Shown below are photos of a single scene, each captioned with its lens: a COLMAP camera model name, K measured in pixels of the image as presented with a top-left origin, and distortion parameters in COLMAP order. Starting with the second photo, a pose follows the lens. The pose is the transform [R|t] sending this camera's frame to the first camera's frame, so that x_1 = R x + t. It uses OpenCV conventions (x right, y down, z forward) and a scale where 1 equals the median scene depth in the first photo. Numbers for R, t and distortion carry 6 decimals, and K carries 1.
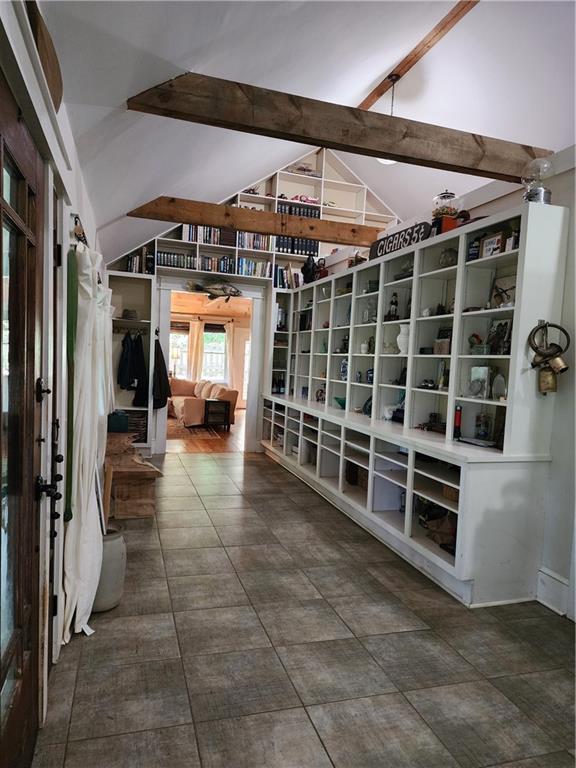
lens RADIAL K [[507.7, 0, 286.5], [0, 507.7, 385.8], [0, 0, 1]] dist [0.048981, 0.000995]
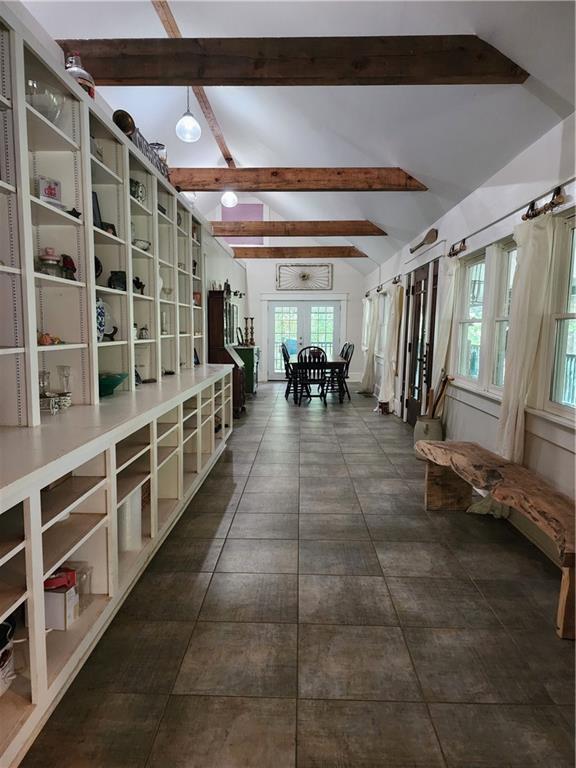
lens RADIAL K [[507.7, 0, 285.7], [0, 507.7, 385.9], [0, 0, 1]] dist [0.048981, 0.000995]
pose [[-0.941473, -0.098233, 0.322459, -0.357121], [-0.036381, 0.980620, 0.192513, -0.118469], [-0.335121, 0.169515, -0.926800, 2.203066]]
